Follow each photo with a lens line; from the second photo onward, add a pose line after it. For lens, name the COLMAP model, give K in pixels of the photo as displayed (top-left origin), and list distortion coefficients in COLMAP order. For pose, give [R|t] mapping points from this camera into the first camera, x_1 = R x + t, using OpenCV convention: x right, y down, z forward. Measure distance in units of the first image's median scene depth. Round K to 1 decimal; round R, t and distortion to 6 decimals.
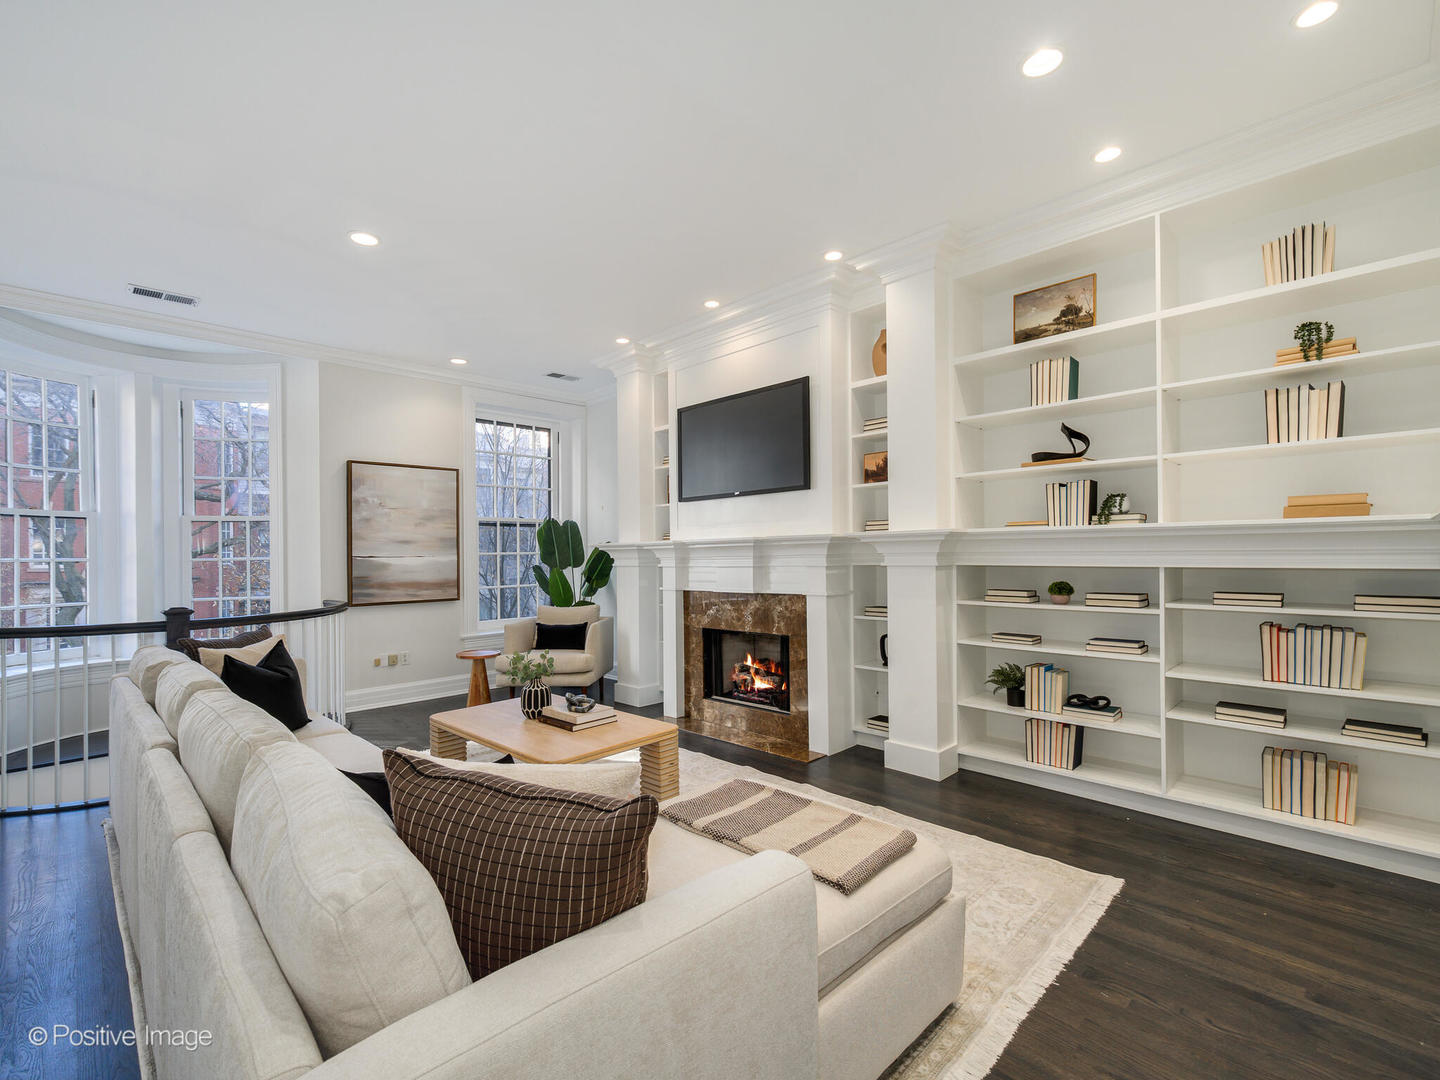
lens RADIAL K [[653.2, 0, 720.0], [0, 653.2, 551.9], [0, 0, 1]] dist [-0.002194, -0.001520]
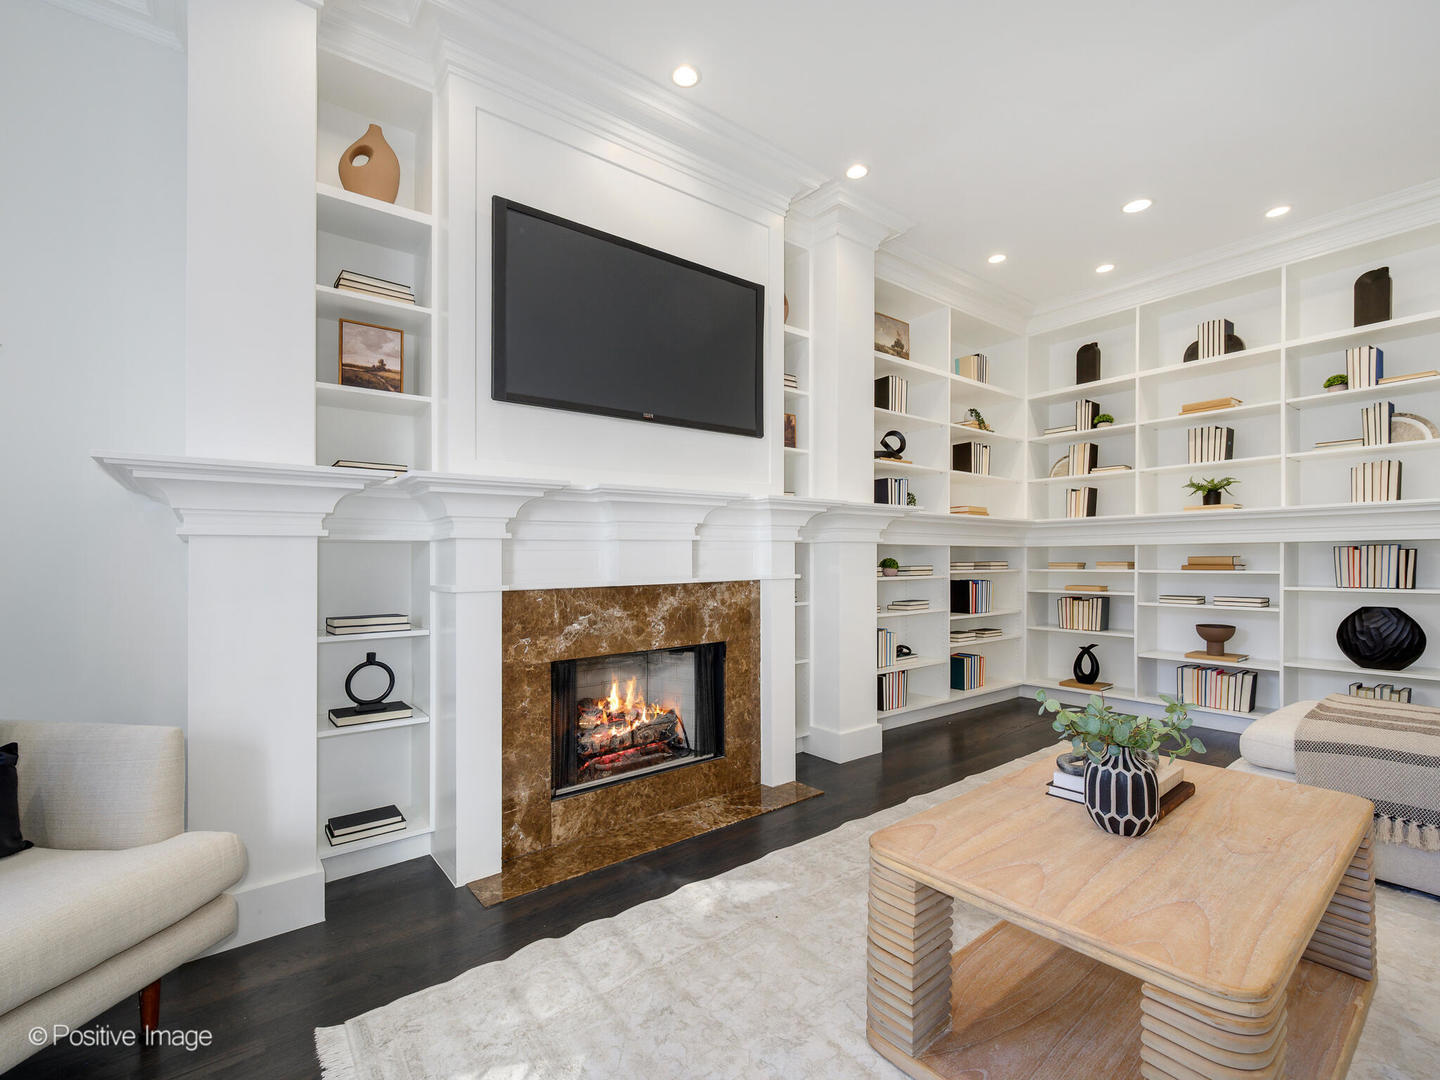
lens RADIAL K [[653.2, 0, 716.2], [0, 653.2, 563.8], [0, 0, 1]] dist [-0.002194, -0.001520]
pose [[0.106913, 0.001671, 0.994267, -0.576479], [-0.004239, 0.999990, -0.001225, 0.045637], [-0.994259, -0.004083, 0.106919, 0.918904]]
